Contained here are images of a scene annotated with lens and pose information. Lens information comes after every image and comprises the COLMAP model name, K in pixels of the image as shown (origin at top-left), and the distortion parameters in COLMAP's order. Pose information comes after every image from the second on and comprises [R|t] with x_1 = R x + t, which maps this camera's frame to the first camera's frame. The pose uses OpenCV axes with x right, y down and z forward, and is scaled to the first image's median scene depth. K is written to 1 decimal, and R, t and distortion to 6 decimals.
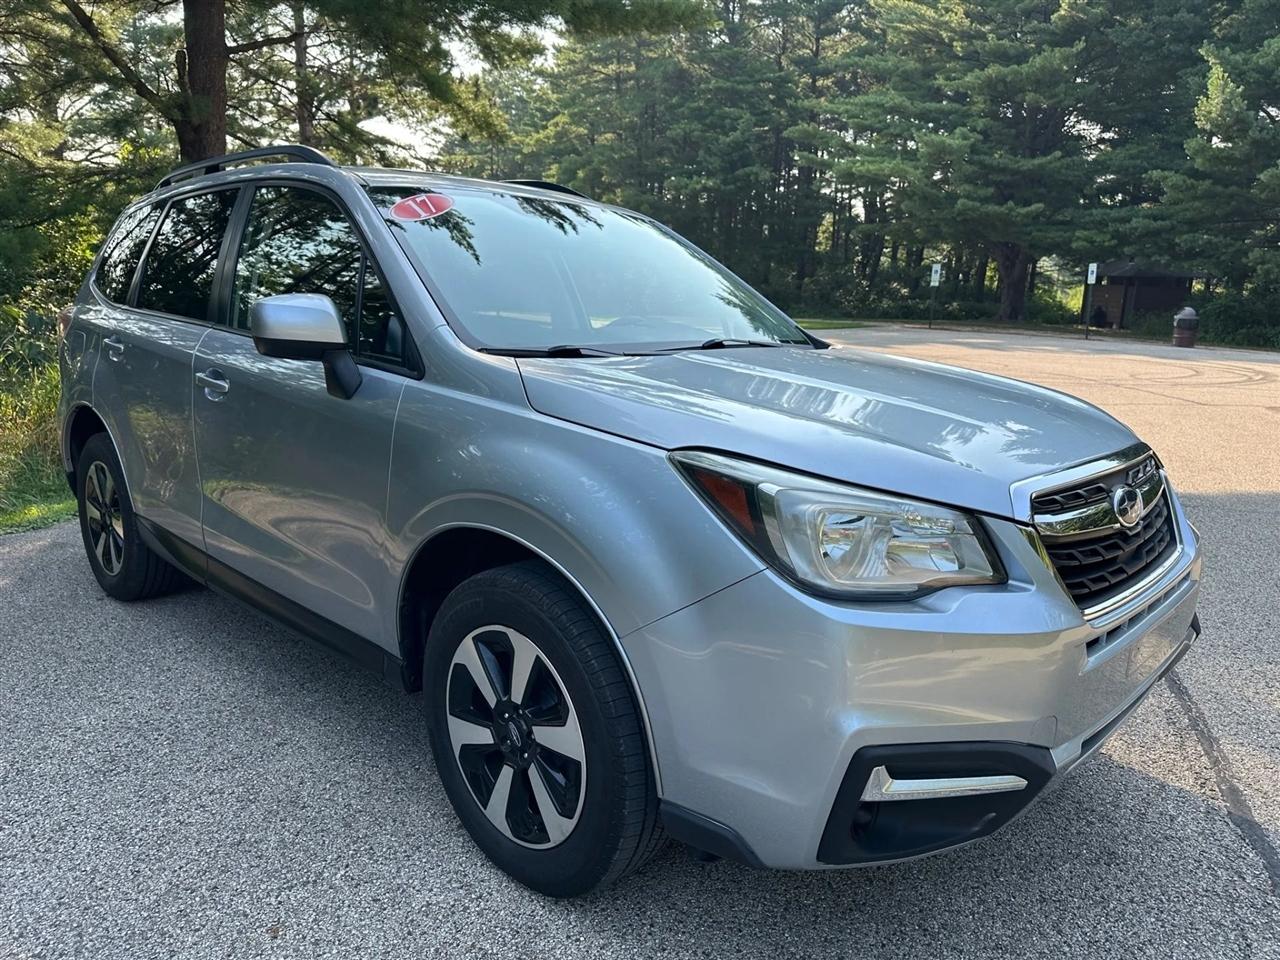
lens RADIAL K [[915.2, 0, 634.6], [0, 915.2, 483.5], [0, 0, 1]] dist [0.038800, -0.042736]
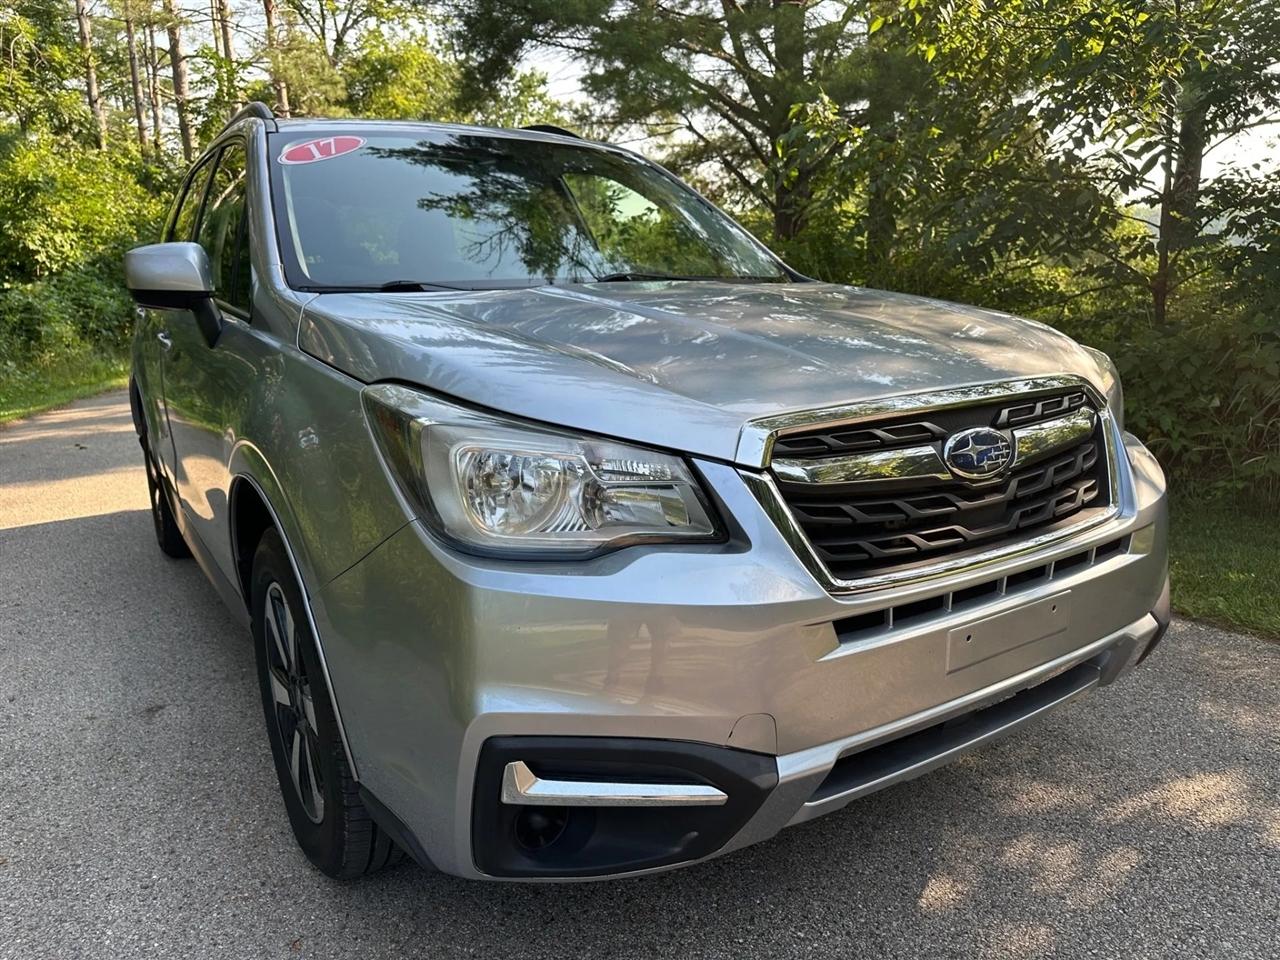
lens RADIAL K [[915.2, 0, 641.9], [0, 915.2, 472.4], [0, 0, 1]] dist [0.038800, -0.042736]
pose [[0.972864, 0.004856, -0.231326, 0.369453], [-0.001639, 0.999899, 0.014096, 0.026179], [0.231372, -0.013334, 0.972774, 0.156615]]
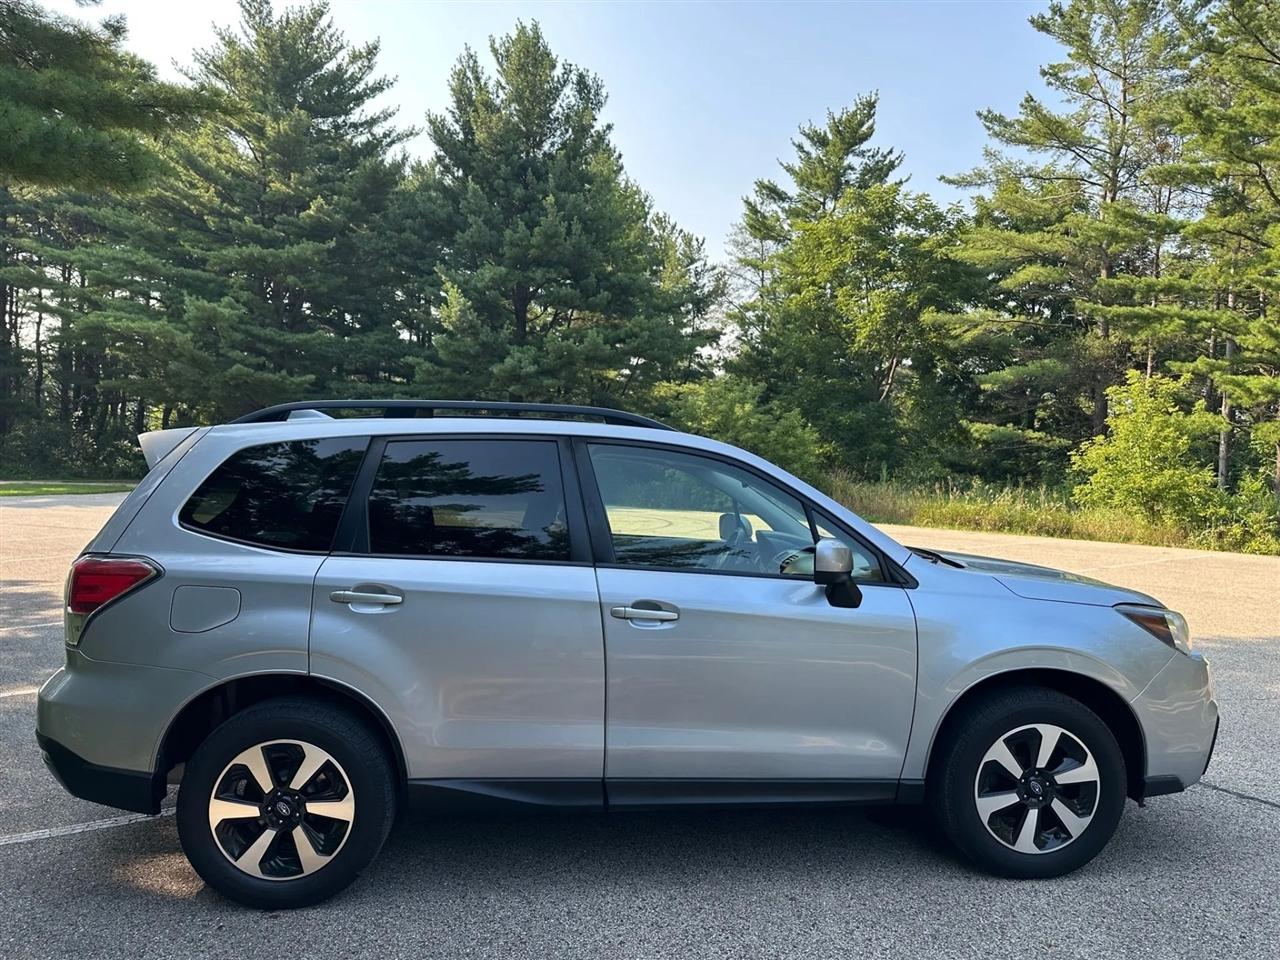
lens RADIAL K [[915.2, 0, 643.9], [0, 915.2, 486.3], [0, 0, 1]] dist [0.038800, -0.042736]
pose [[0.641584, -0.032265, 0.766374, -1.709171], [0.151499, 0.984764, -0.085372, -0.222268], [-0.751943, 0.170878, 0.636697, 0.316788]]
